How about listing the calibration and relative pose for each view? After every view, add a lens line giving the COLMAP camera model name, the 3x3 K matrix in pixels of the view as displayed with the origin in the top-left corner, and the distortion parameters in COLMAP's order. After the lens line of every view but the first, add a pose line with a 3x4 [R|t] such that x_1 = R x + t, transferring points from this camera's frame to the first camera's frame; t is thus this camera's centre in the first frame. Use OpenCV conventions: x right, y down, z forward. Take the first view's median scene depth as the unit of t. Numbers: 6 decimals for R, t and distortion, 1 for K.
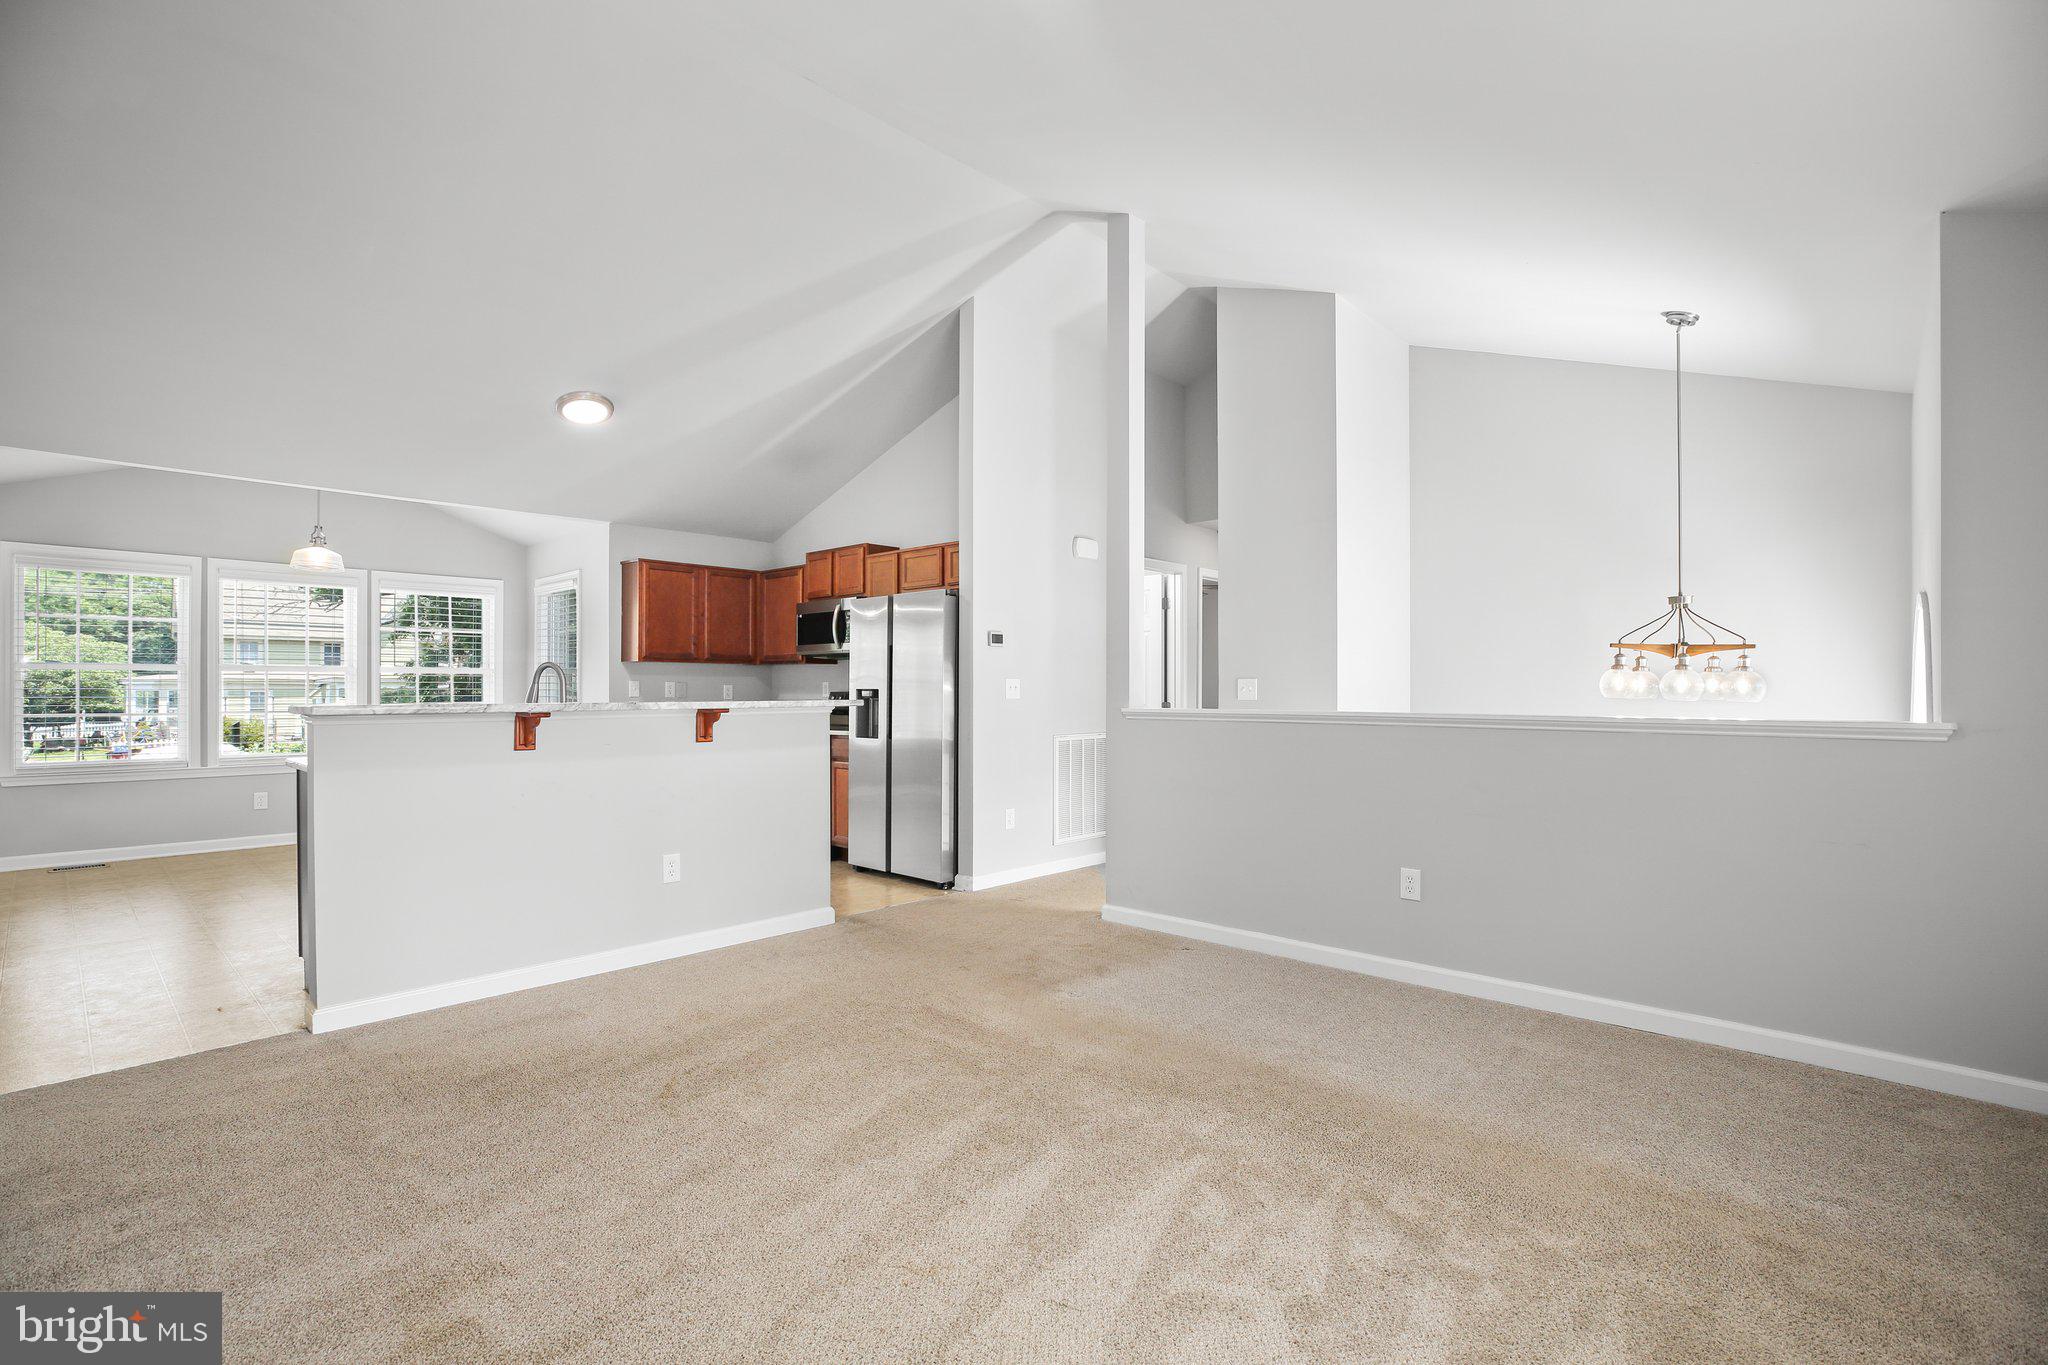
lens RADIAL K [[934.2, 0, 1024.0], [0, 934.2, 682.5], [0, 0, 1]] dist [-0.022334, 0.001002]
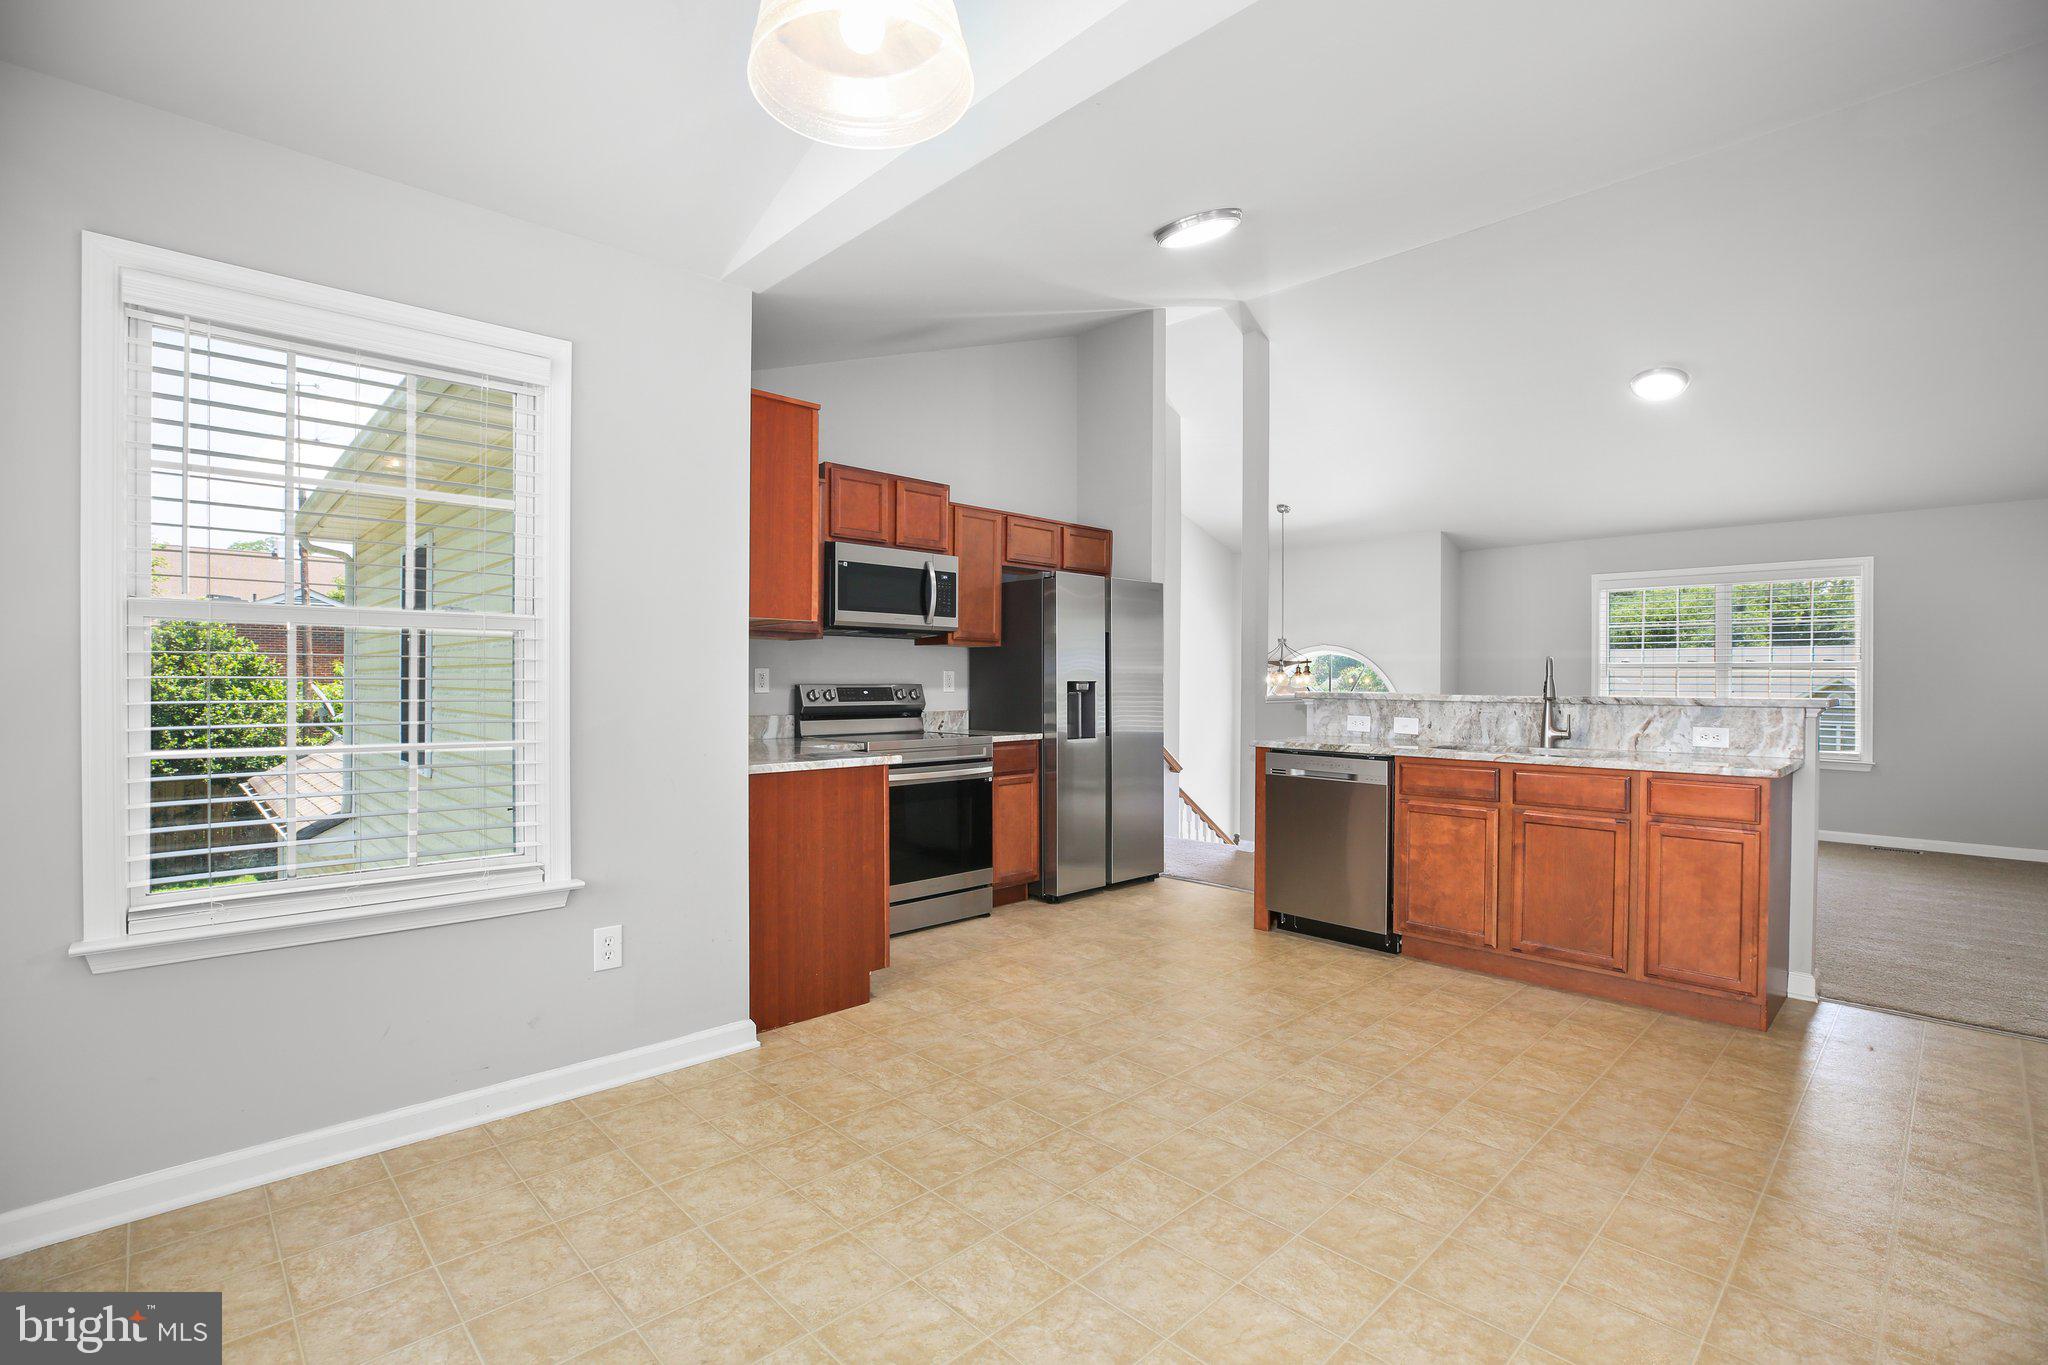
lens RADIAL K [[934.2, 0, 1024.0], [0, 934.2, 682.5], [0, 0, 1]] dist [-0.022334, 0.001002]
pose [[0.070982, -0.002140, 0.997475, -1.357271], [-0.010082, 0.999945, 0.002863, 0.008170], [-0.997427, -0.010260, 0.070956, 1.314107]]
